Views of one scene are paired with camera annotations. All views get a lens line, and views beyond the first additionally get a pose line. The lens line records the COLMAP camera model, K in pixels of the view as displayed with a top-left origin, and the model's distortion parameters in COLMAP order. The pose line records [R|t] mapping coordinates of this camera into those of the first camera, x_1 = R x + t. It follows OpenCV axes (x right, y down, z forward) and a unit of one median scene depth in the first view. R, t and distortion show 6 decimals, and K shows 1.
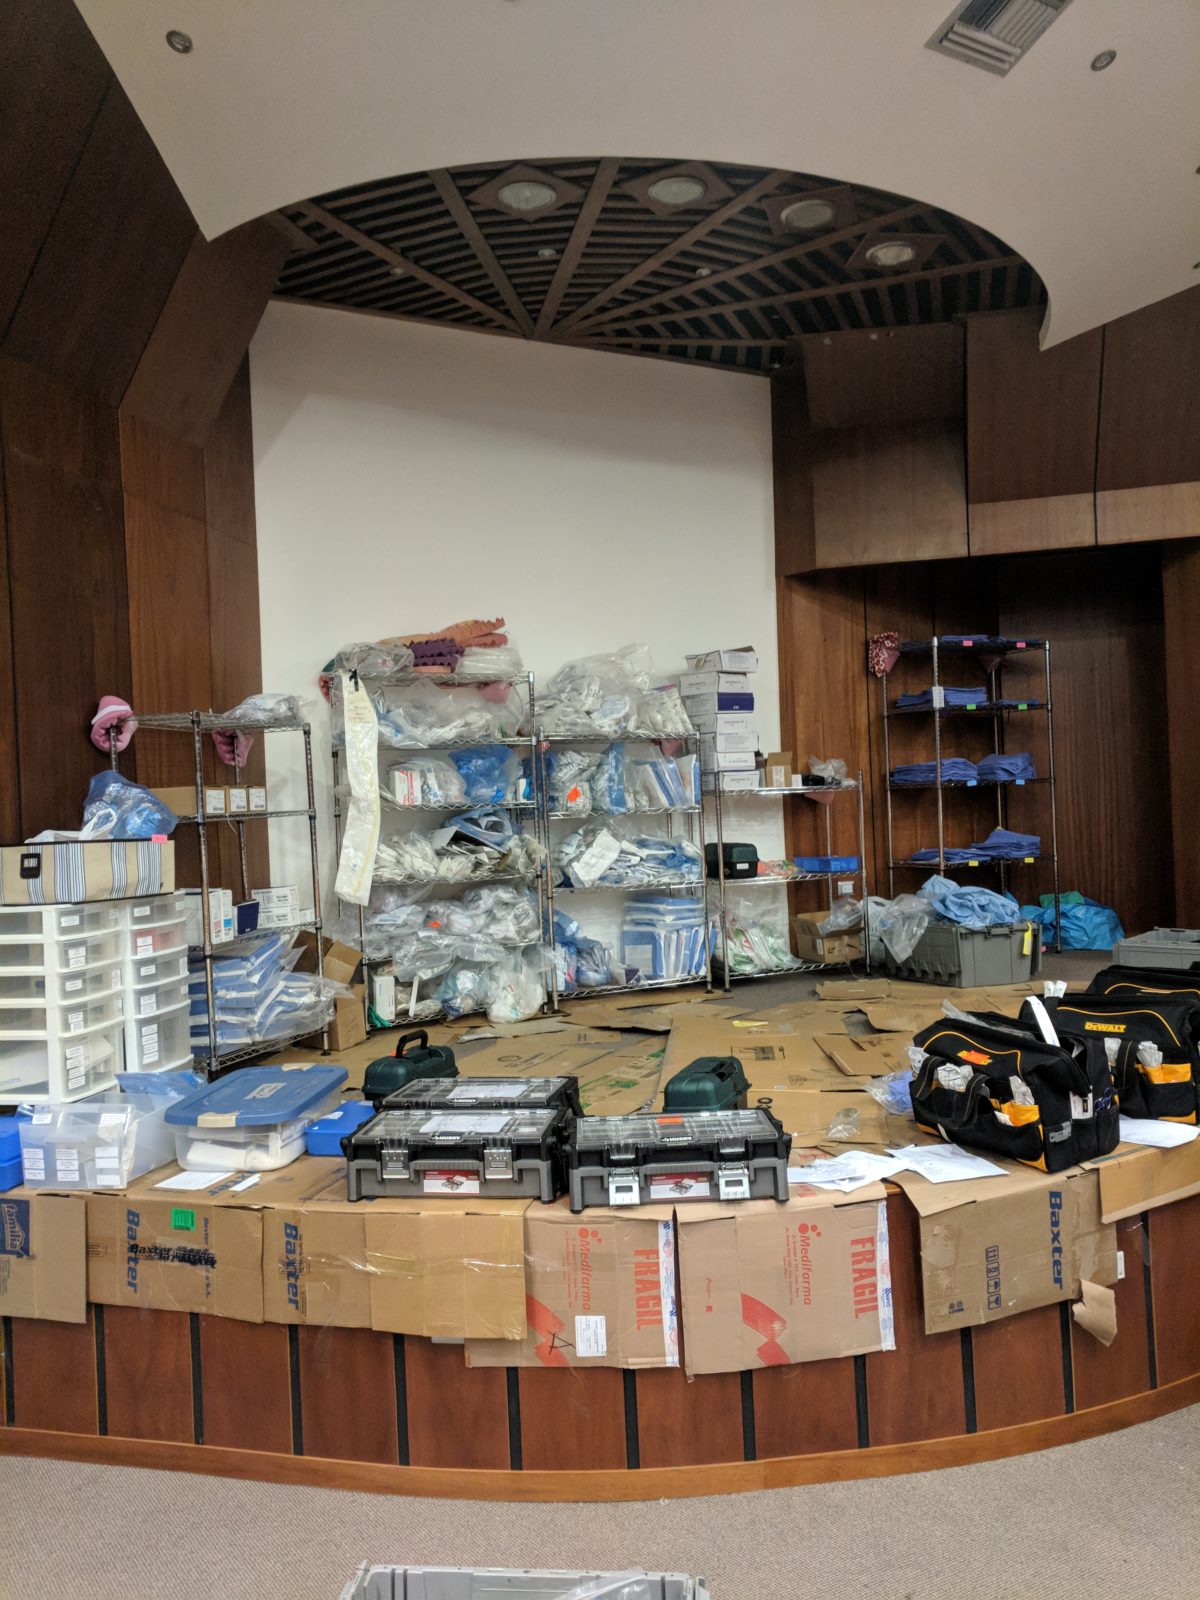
lens RADIAL K [[1190.5, 0, 598.6], [0, 1190.5, 804.2], [0, 0, 1]] dist [0.027508, -0.003955]
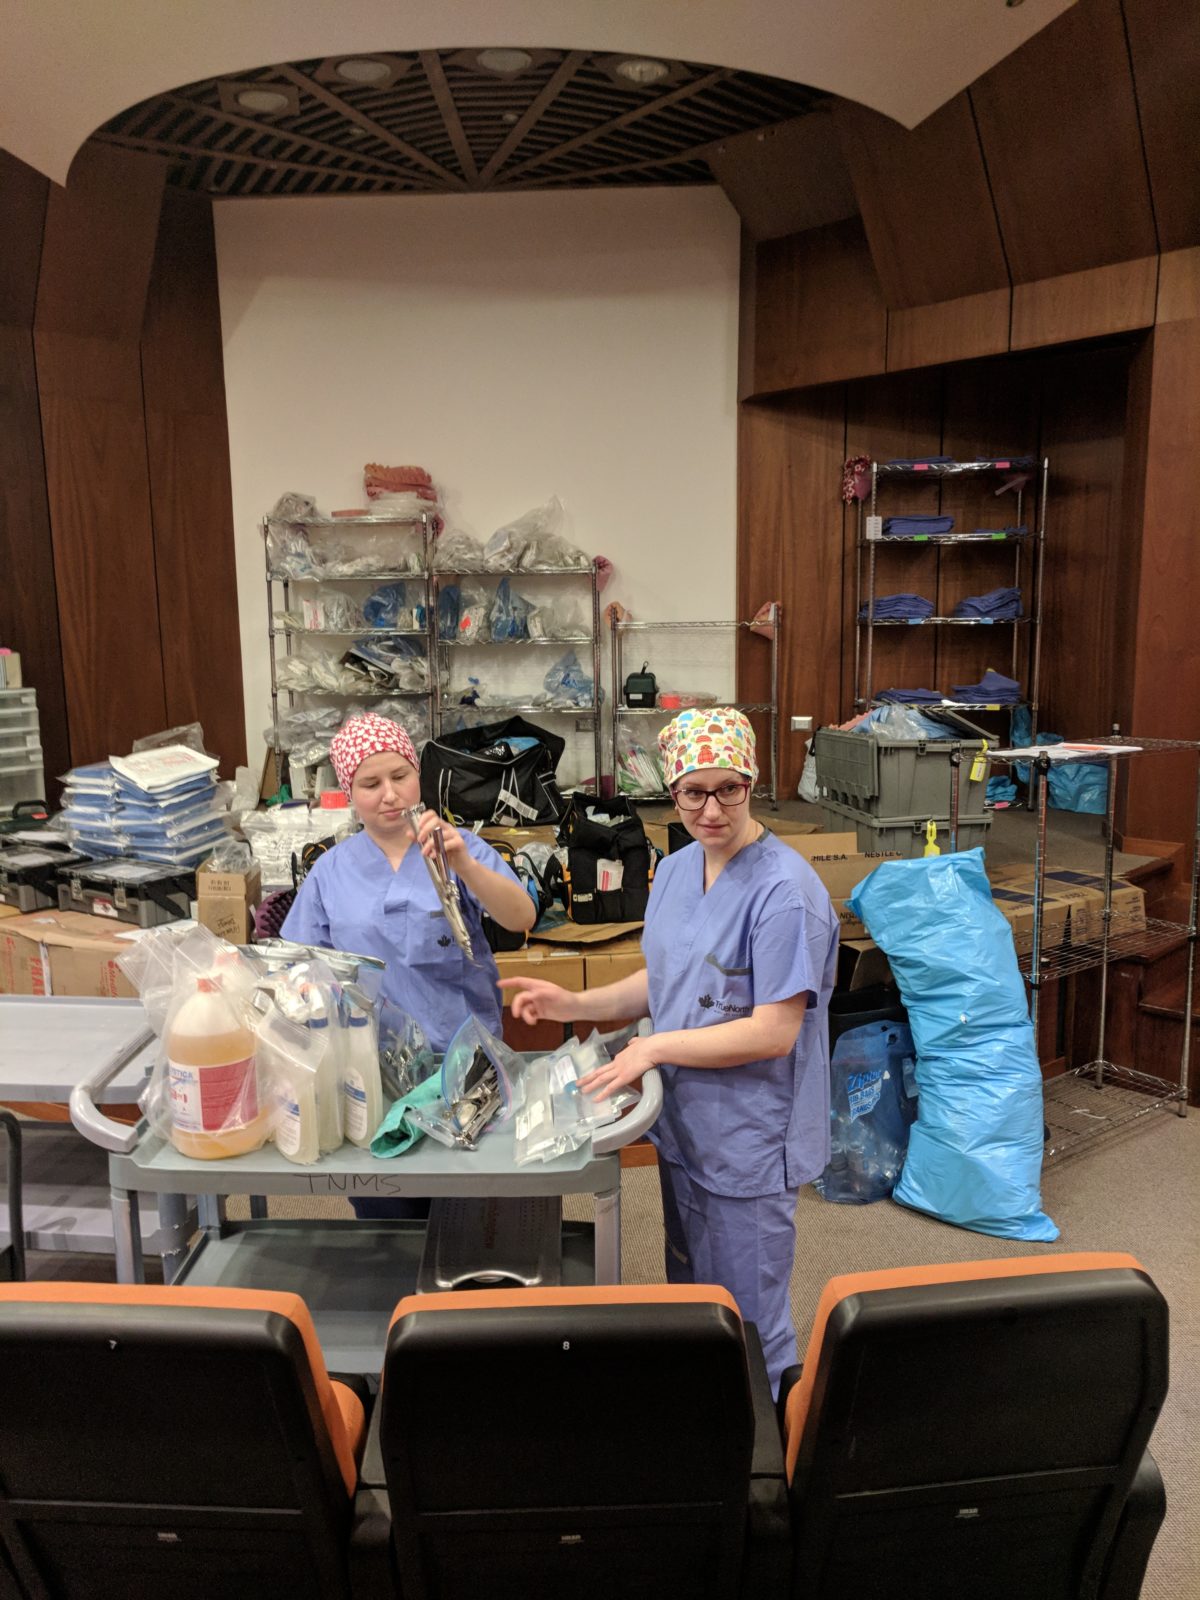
lens RADIAL K [[1190.5, 0, 593.4], [0, 1190.5, 802.0], [0, 0, 1]] dist [0.027508, -0.003955]
pose [[0.859014, 0.110848, -0.499807, 0.629618], [-0.022862, 0.983610, 0.178854, -0.044013], [0.511441, -0.142211, 0.847469, 0.062956]]
